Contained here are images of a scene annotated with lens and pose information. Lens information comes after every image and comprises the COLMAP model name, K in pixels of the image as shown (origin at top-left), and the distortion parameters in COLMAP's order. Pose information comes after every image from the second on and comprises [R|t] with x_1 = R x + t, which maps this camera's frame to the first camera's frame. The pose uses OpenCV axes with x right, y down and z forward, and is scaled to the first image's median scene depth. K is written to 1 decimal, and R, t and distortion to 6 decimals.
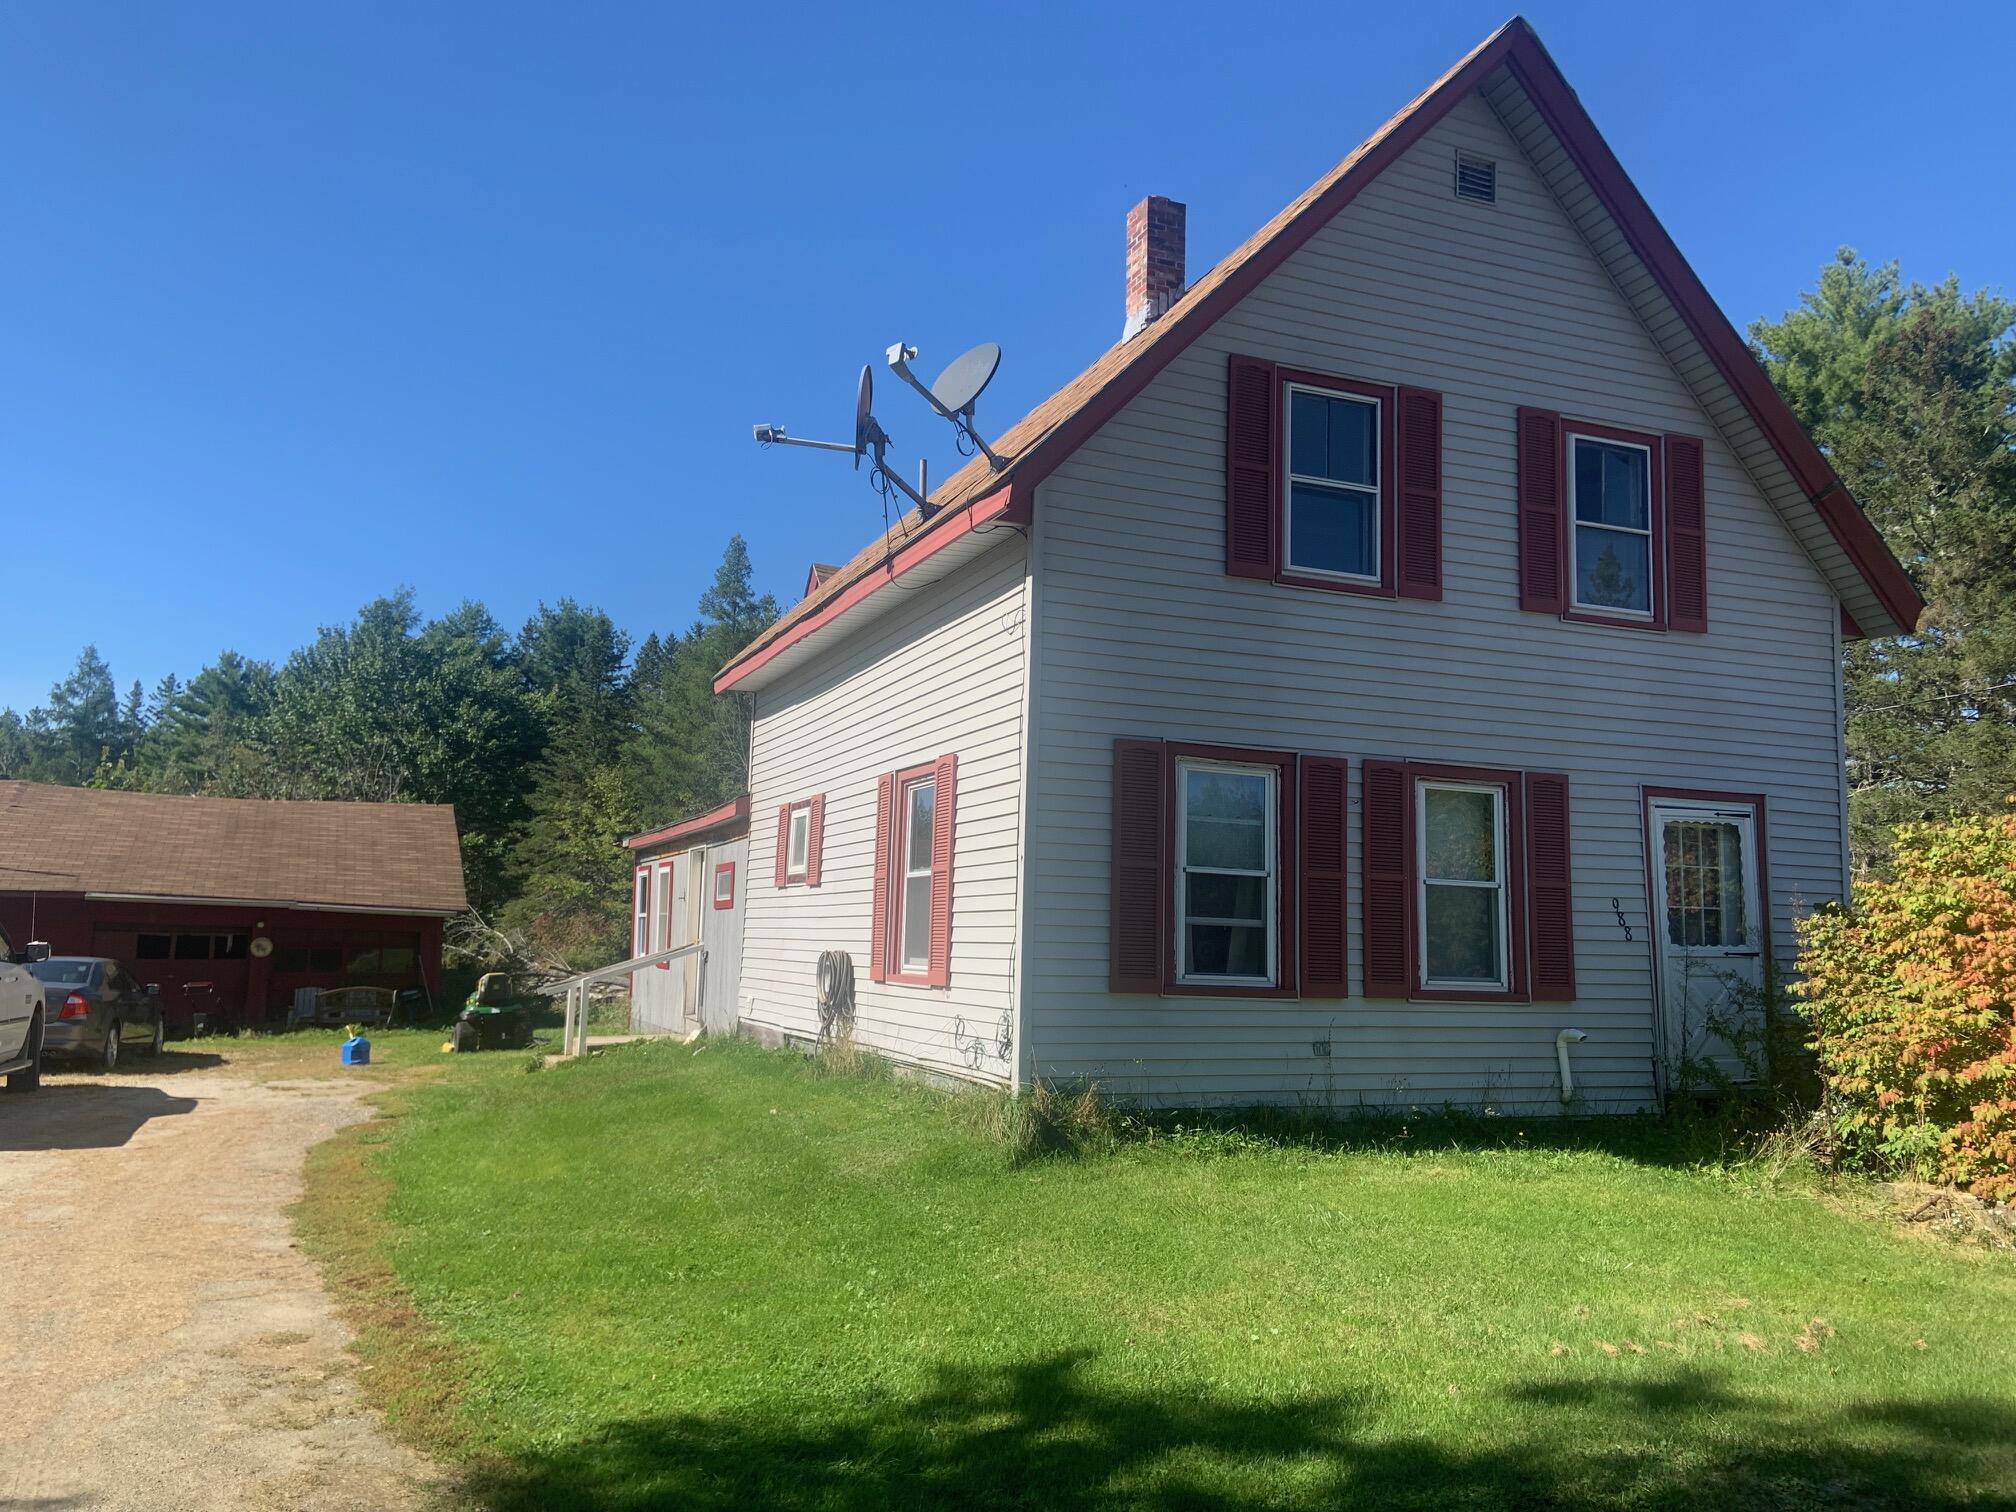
lens RADIAL K [[1515.7, 0, 1001.1], [0, 1515.7, 745.3], [0, 0, 1]] dist [0.124306, -0.159425]
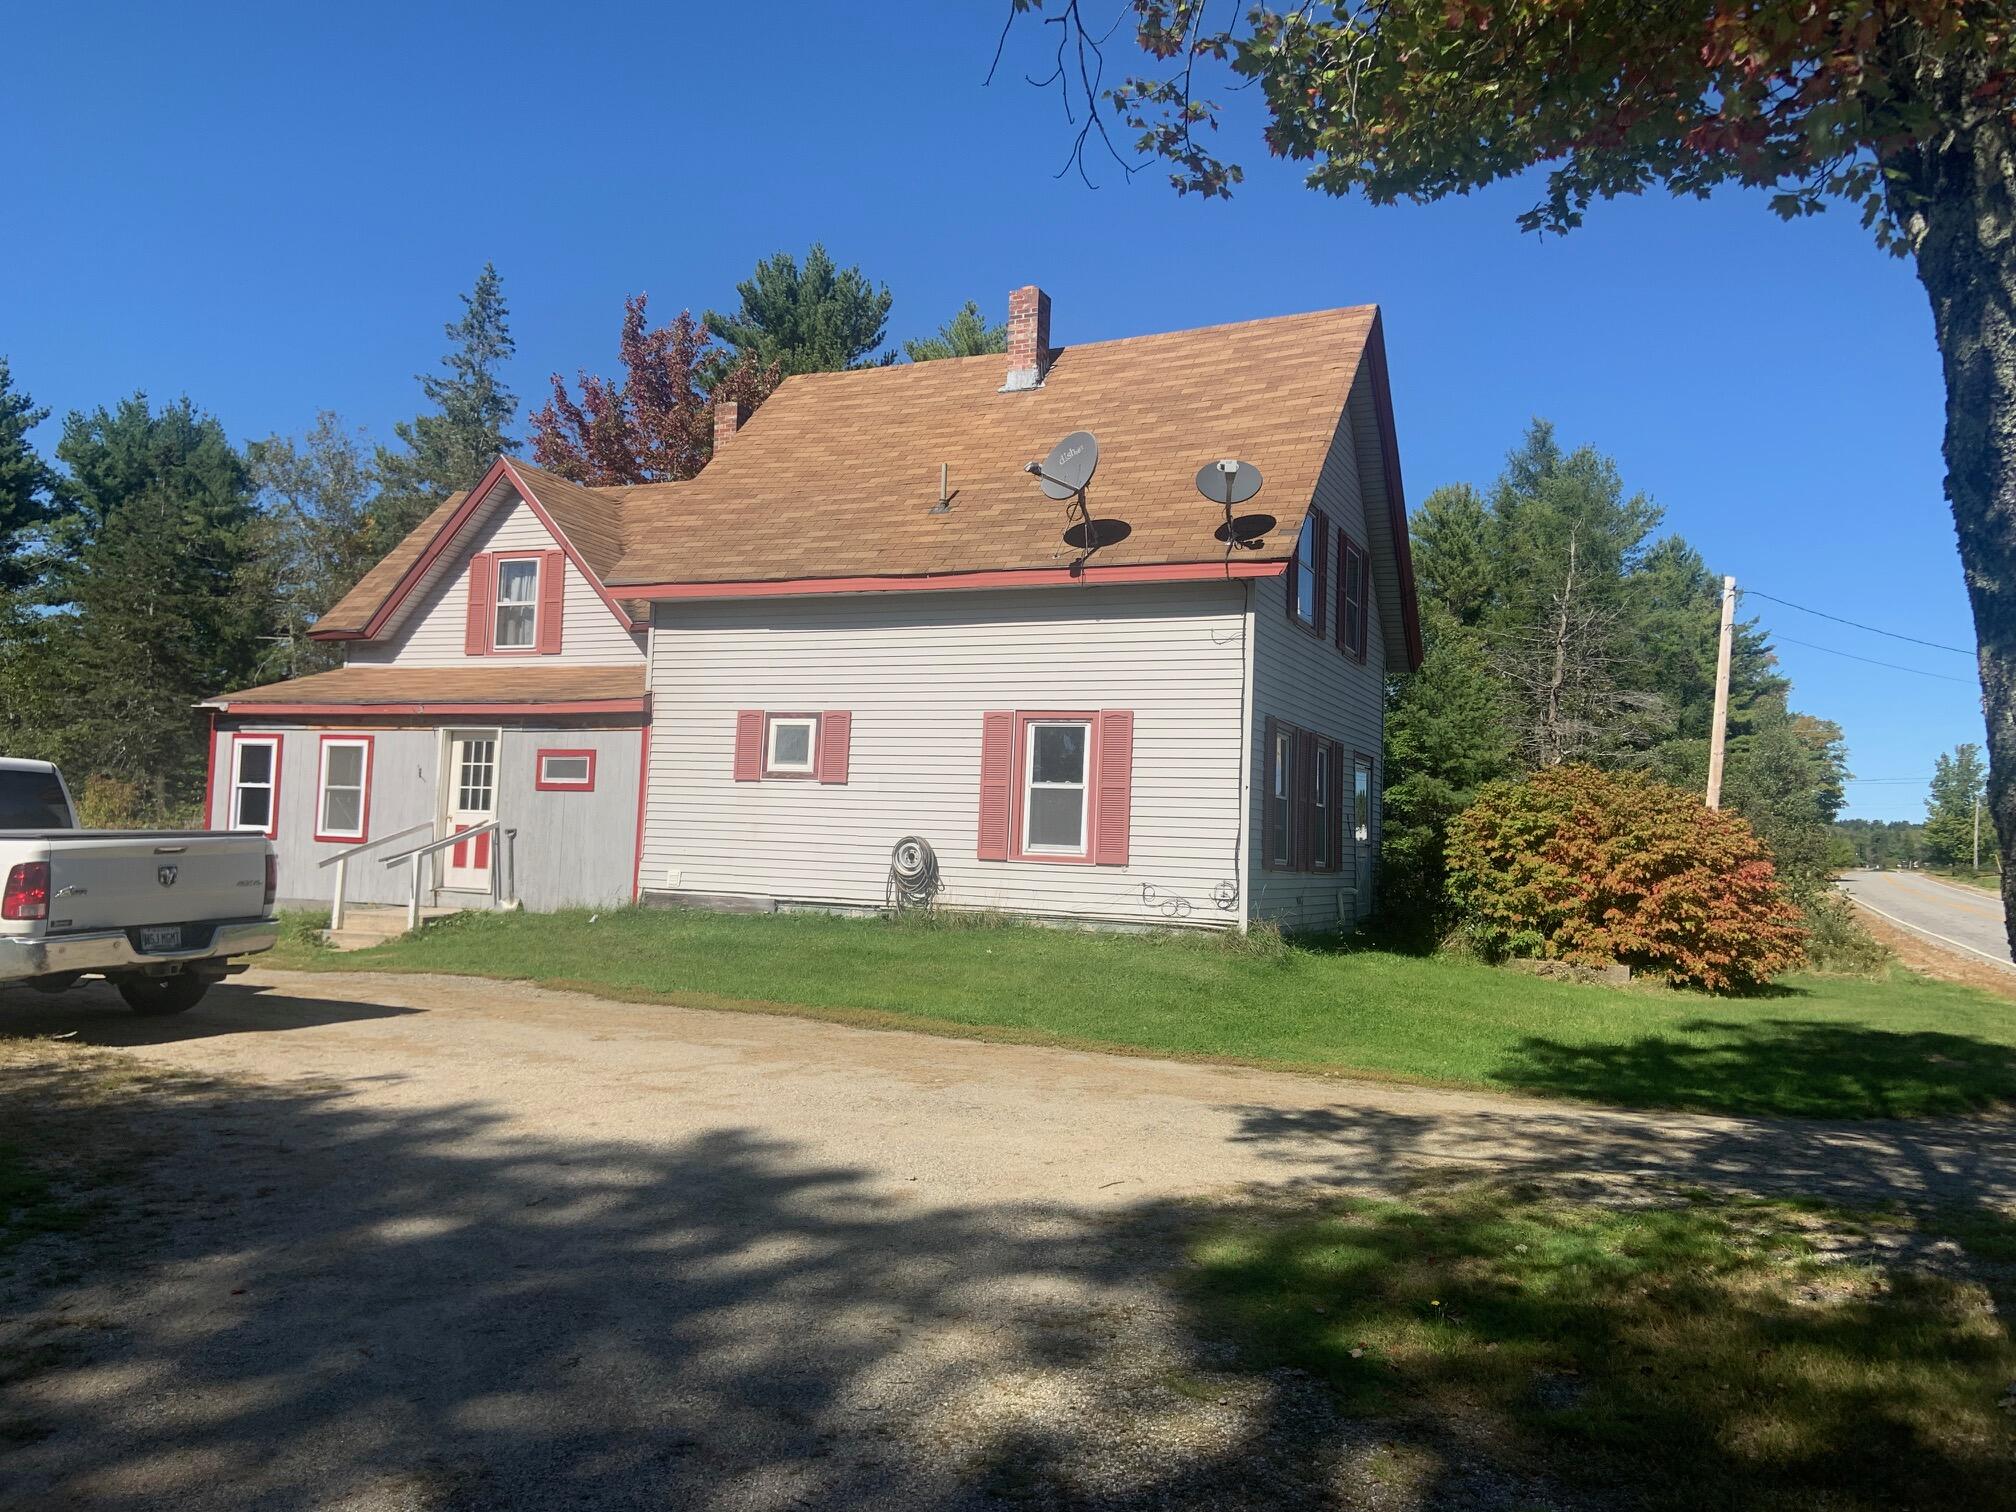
lens RADIAL K [[1515.7, 0, 1001.1], [0, 1515.7, 745.3], [0, 0, 1]] dist [0.124306, -0.159425]
pose [[0.728651, 0.055166, 0.682660, -1.125182], [-0.112023, 0.992927, 0.039331, -0.003819], [-0.675662, -0.105132, 0.729677, -0.000427]]
